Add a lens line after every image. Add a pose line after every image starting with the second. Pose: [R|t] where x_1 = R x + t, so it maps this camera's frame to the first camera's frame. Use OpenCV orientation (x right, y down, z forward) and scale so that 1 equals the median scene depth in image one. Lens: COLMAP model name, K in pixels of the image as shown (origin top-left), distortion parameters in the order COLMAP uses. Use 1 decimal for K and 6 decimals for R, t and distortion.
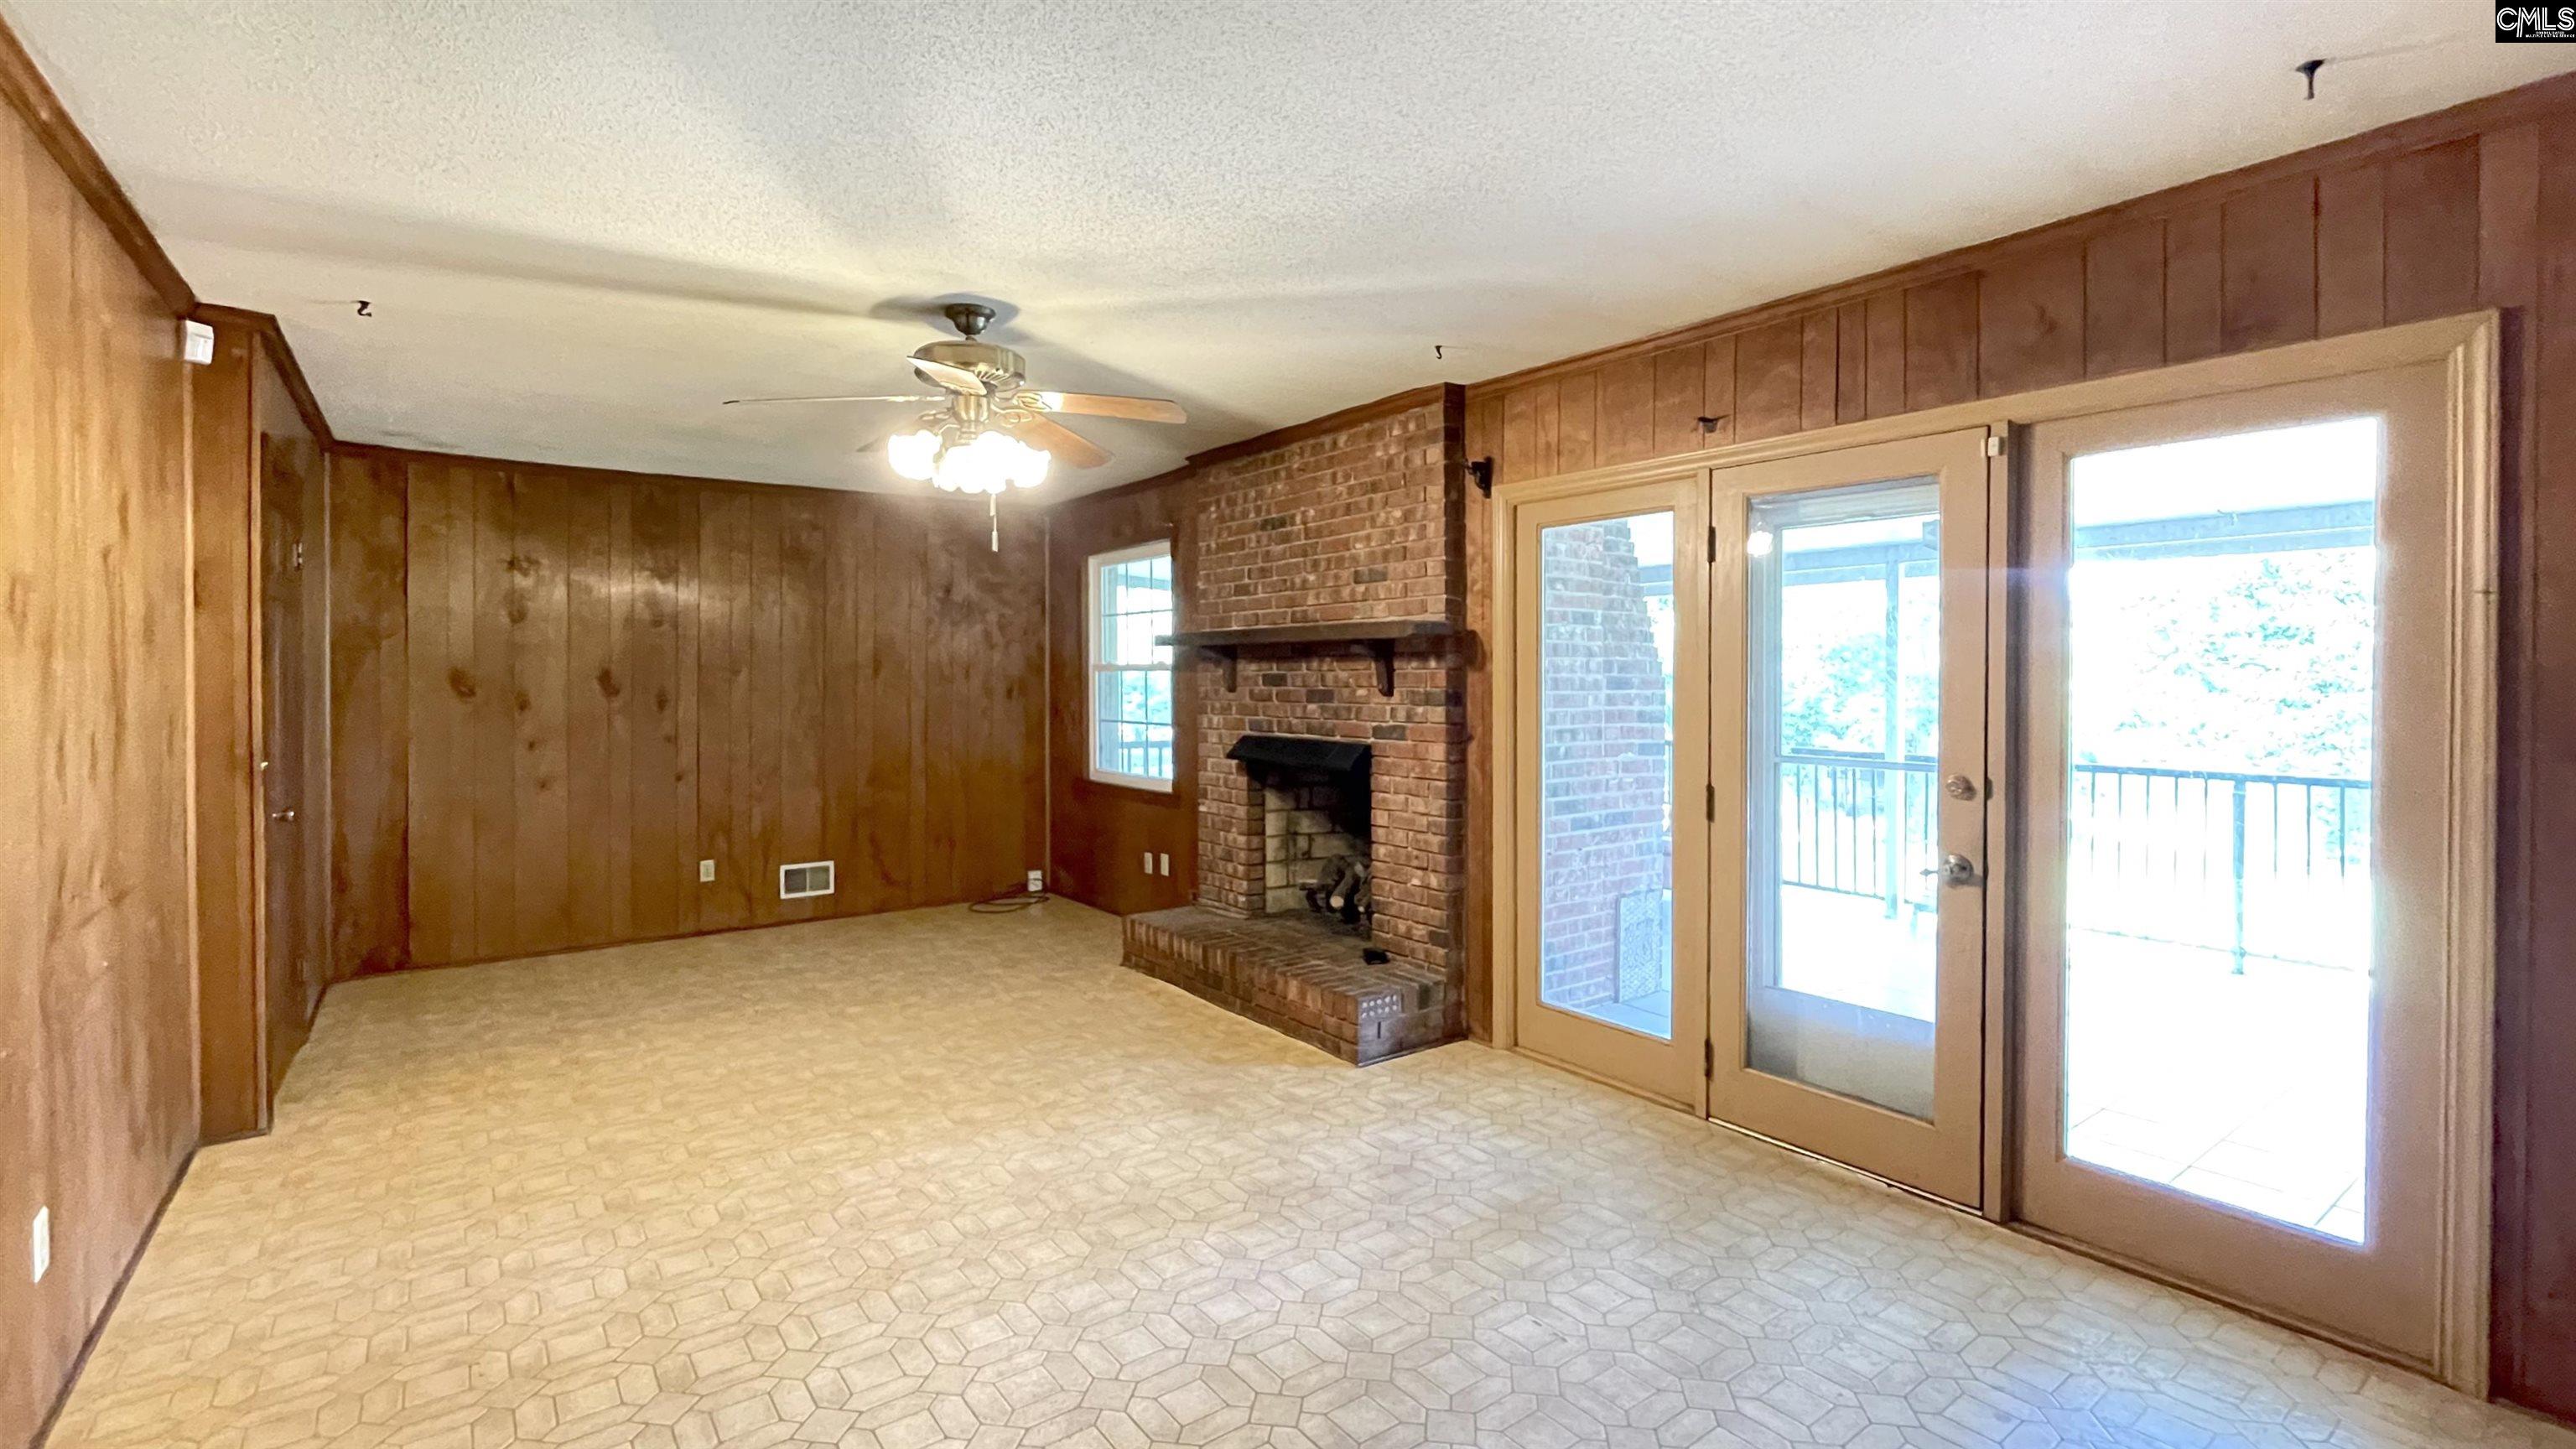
lens RADIAL K [[1101.6, 0, 1288.0], [0, 1101.6, 724.5], [0, 0, 1]] dist [-0.000564, -0.005512]
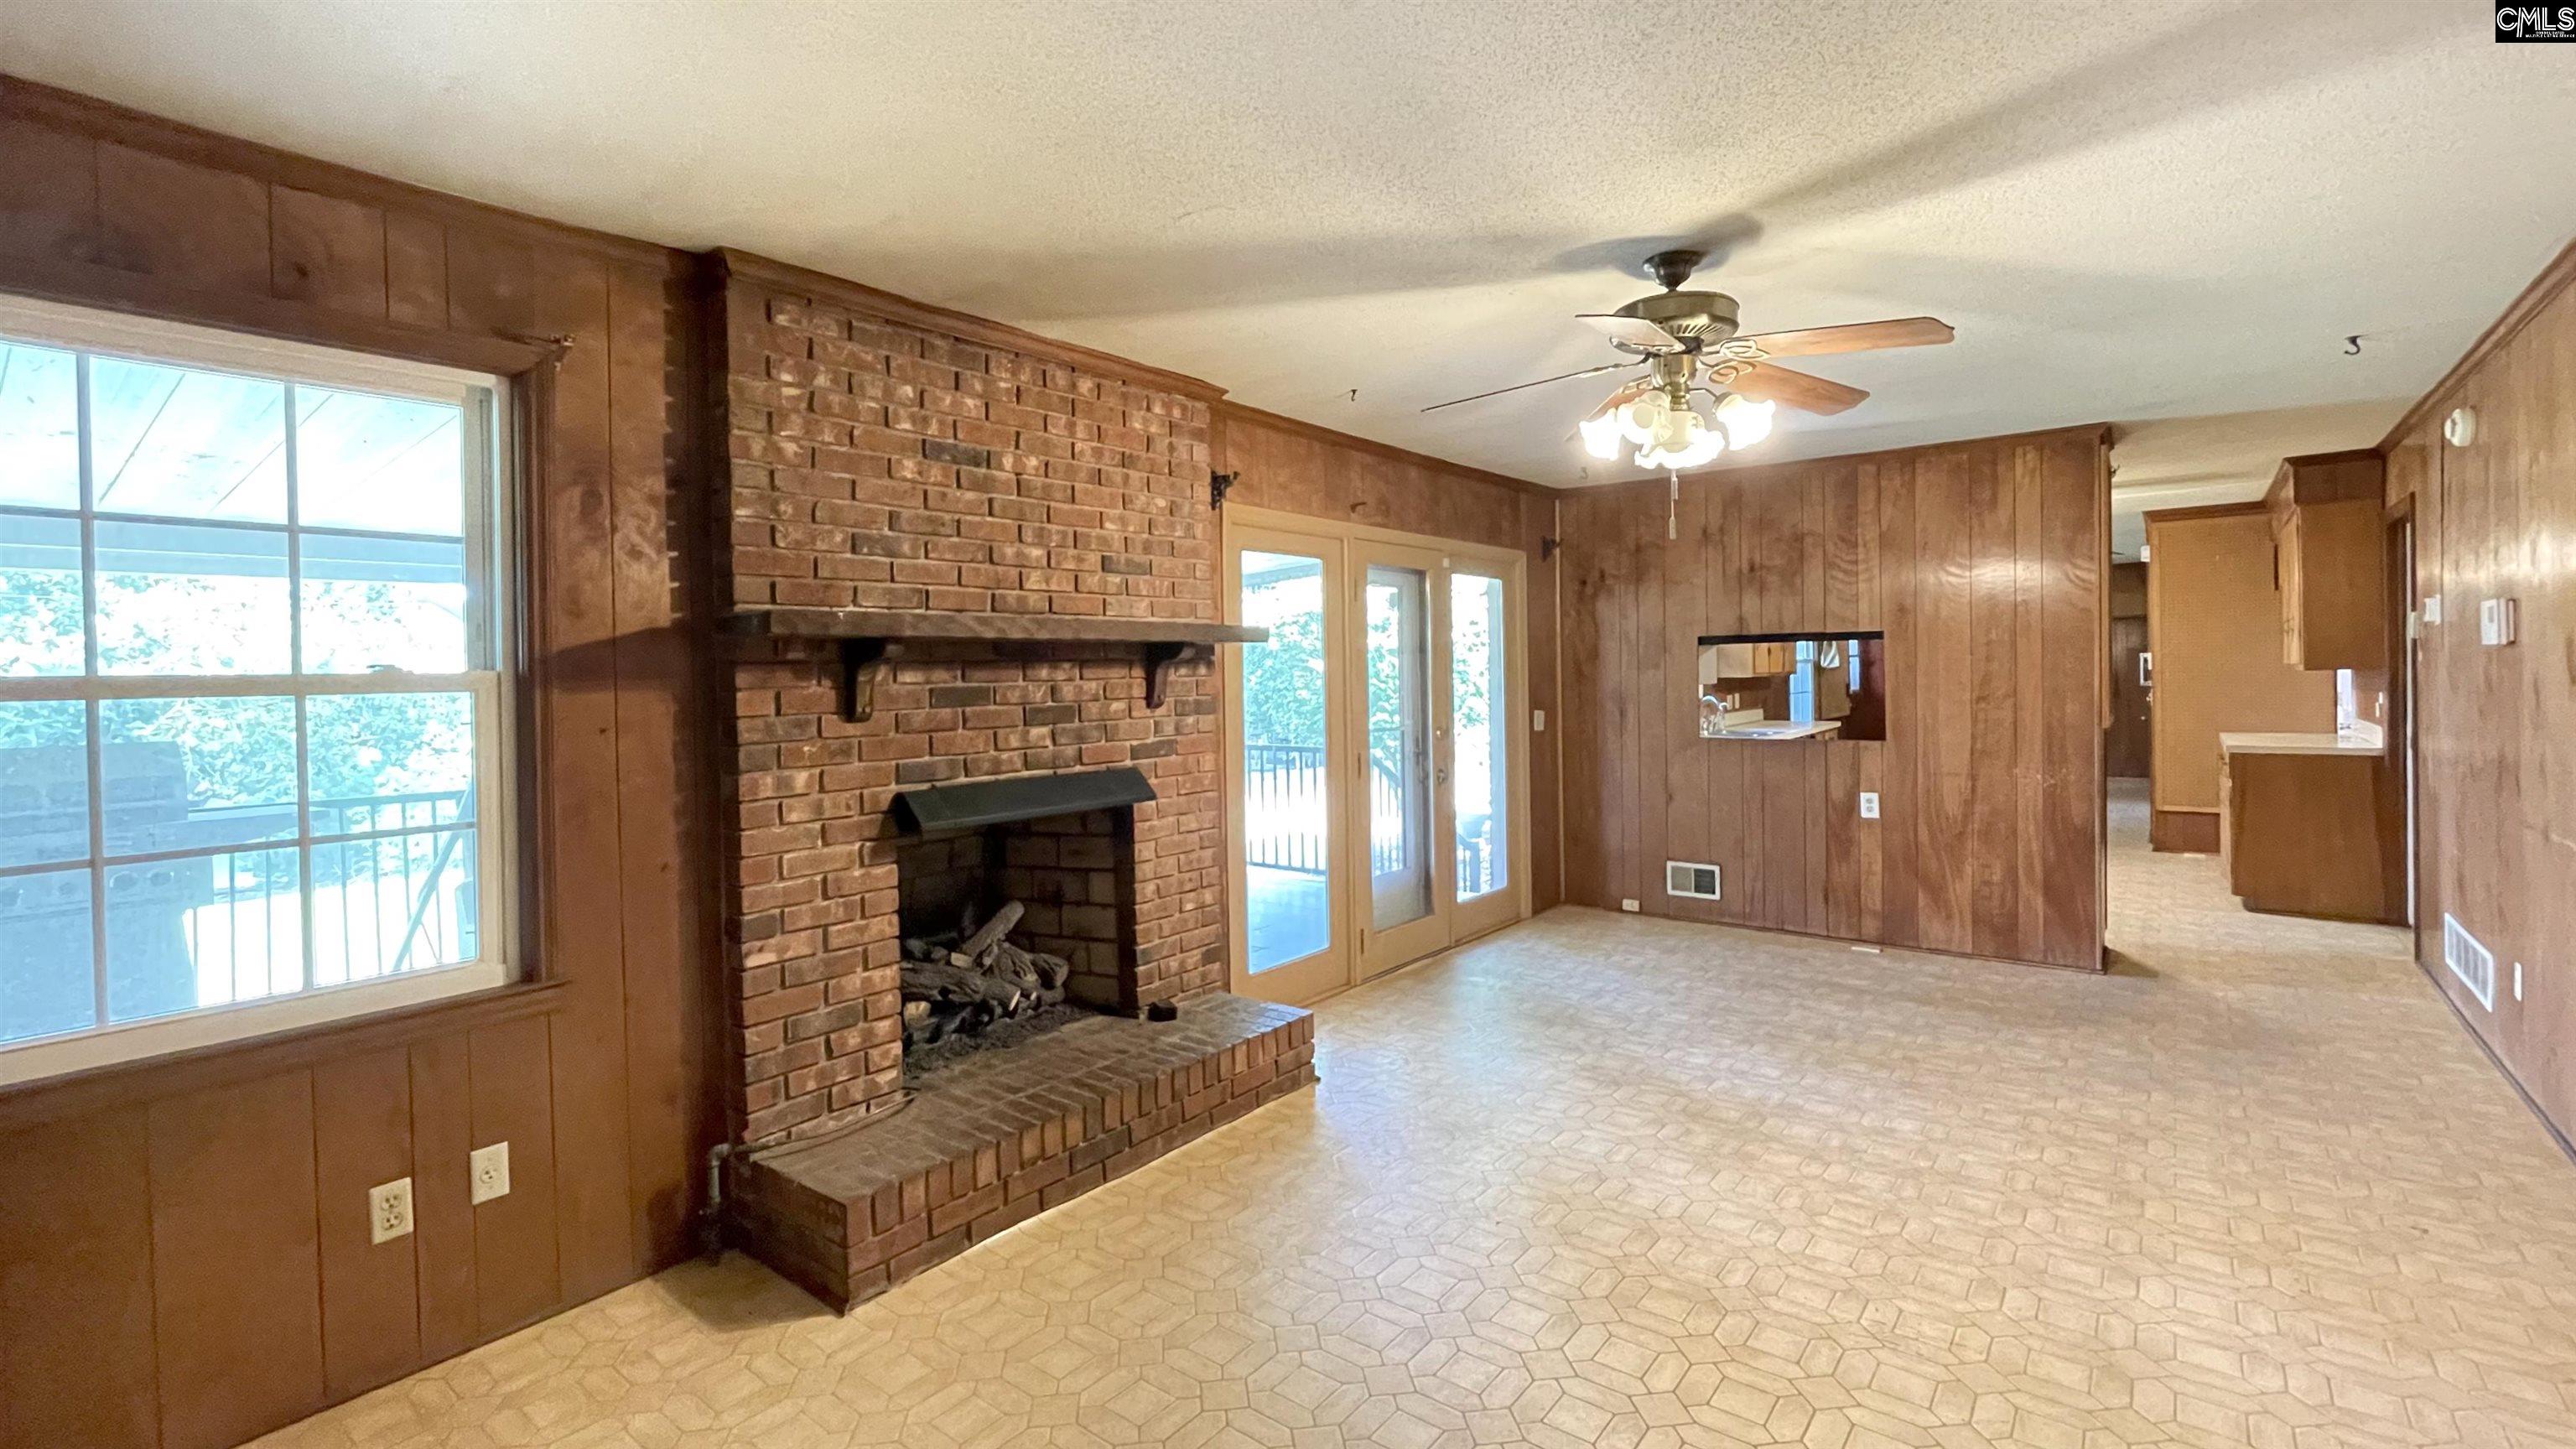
lens RADIAL K [[1079.8, 0, 1297.4], [0, 1079.8, 715.8], [0, 0, 1]] dist [0.001127, 0.000106]
pose [[-0.232307, -0.032110, 0.972112, -0.785449], [0.064553, 0.996742, 0.048350, -0.055196], [-0.970498, 0.073984, -0.229477, 1.114109]]
